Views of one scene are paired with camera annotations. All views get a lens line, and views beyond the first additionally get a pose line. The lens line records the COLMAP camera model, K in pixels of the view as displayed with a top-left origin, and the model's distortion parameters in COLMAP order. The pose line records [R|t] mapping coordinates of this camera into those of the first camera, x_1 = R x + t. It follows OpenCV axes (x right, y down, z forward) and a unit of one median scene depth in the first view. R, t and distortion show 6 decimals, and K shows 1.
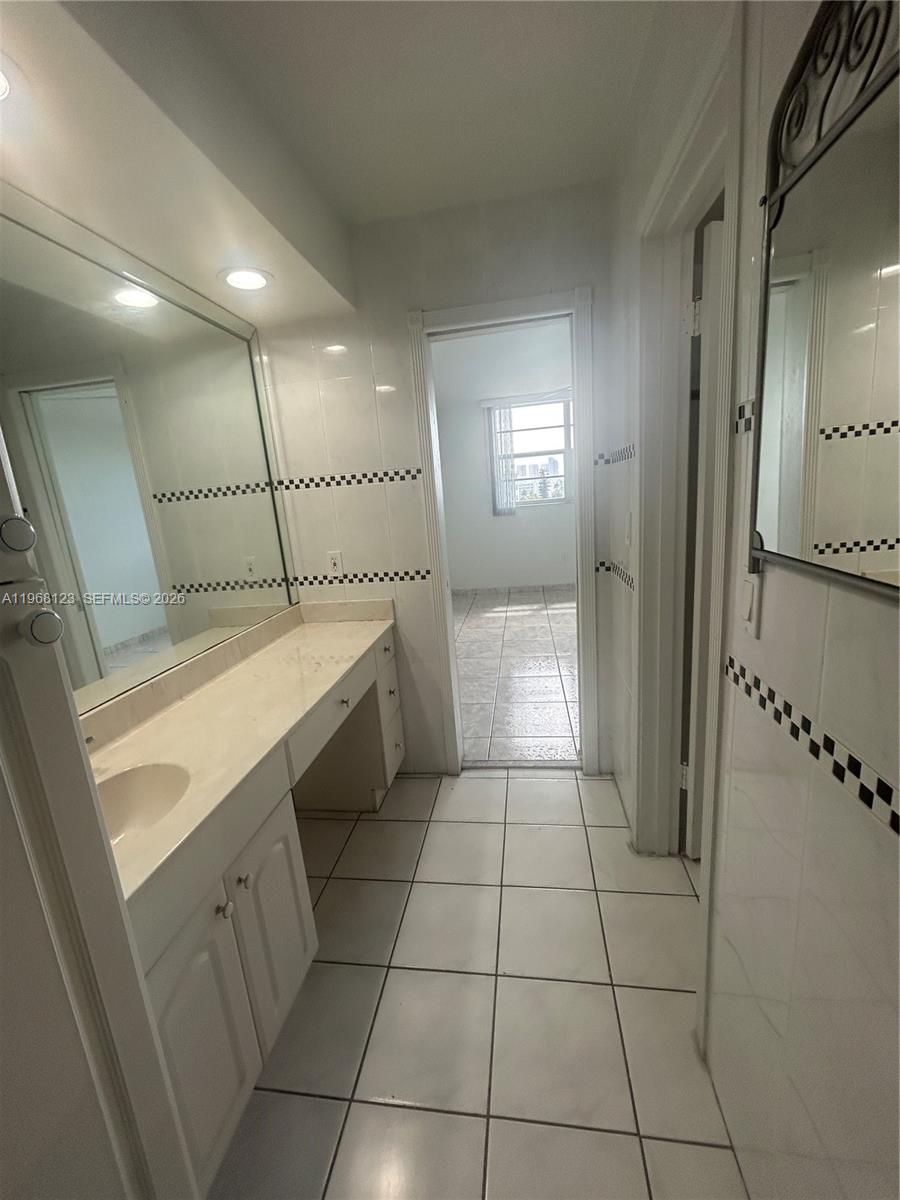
lens RADIAL K [[479.6, 0, 450.0], [0, 479.6, 600.0], [0, 0, 1]] dist [0.001372, 0.000171]
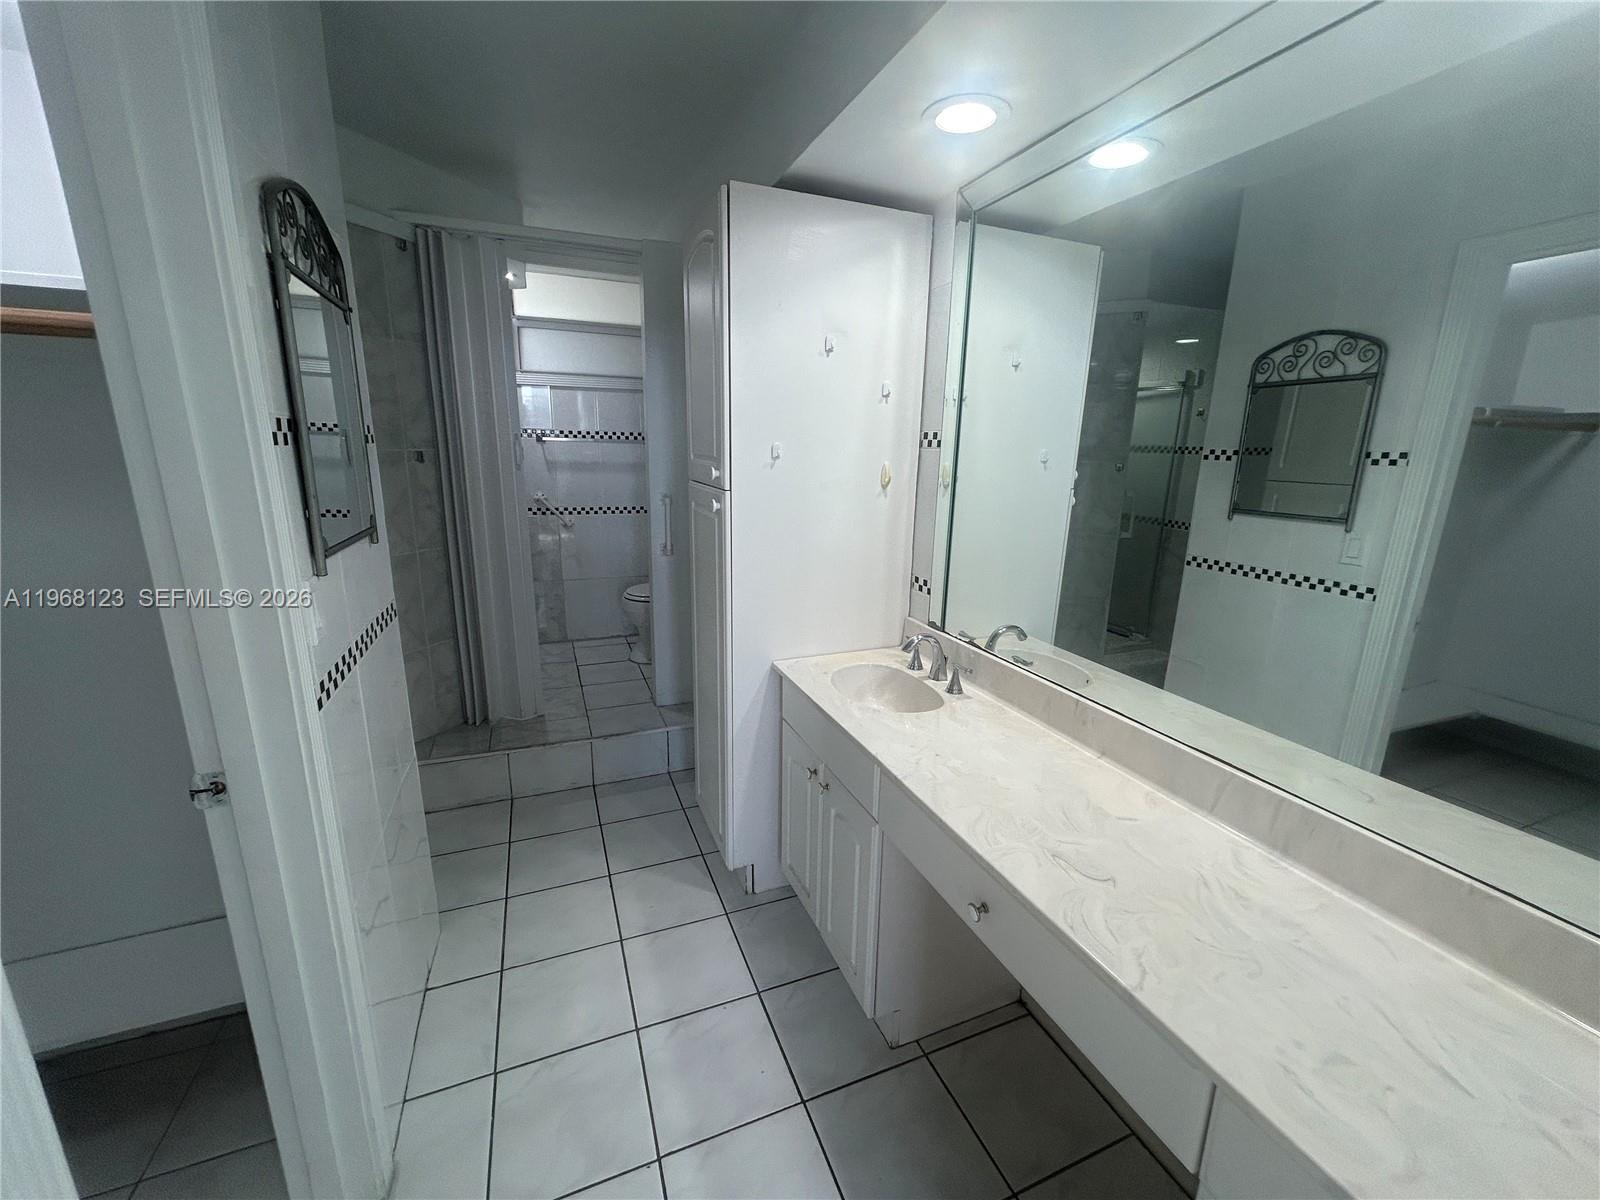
lens RADIAL K [[639.4, 0, 800.0], [0, 639.4, 600.0], [0, 0, 1]] dist [0.001372, 0.000171]
pose [[-0.861415, 0.173823, -0.477231, 0.199740], [-0.064854, 0.894277, 0.442789, -0.358009], [0.503744, 0.412375, -0.759071, 1.354693]]
